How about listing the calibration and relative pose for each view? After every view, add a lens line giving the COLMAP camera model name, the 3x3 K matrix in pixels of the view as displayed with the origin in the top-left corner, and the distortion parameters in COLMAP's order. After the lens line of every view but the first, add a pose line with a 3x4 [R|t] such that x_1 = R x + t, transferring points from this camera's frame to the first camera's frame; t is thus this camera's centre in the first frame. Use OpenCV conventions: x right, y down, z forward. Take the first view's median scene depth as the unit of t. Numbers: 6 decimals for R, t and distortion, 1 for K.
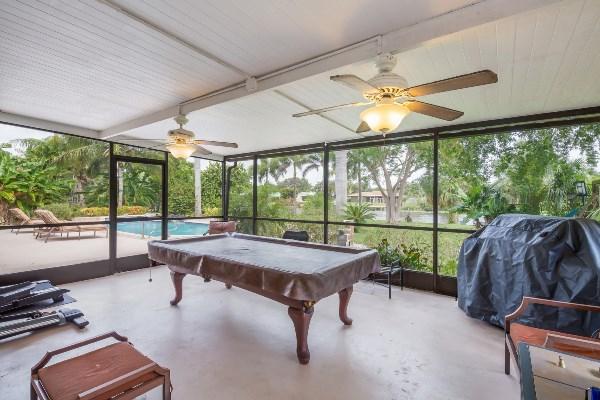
lens RADIAL K [[272.3, 0, 299.4], [0, 272.3, 197.0], [0, 0, 1]] dist [0.000634, -0.000334]
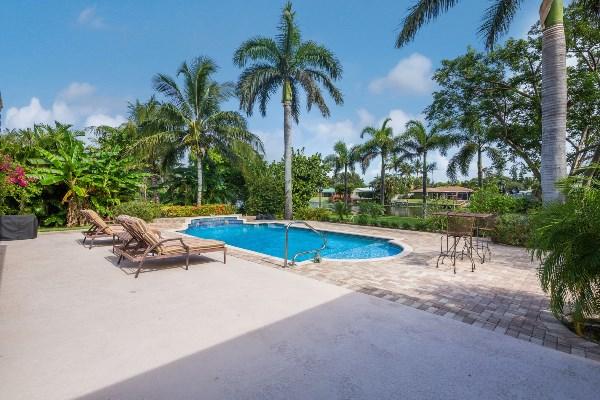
lens RADIAL K [[272.3, 0, 299.4], [0, 272.3, 197.0], [0, 0, 1]] dist [0.000634, -0.000334]
pose [[0.988685, 0.005927, -0.149890, -0.245040], [-0.003482, 0.999857, 0.016570, -0.002494], [0.149966, -0.015860, 0.988564, 0.236865]]
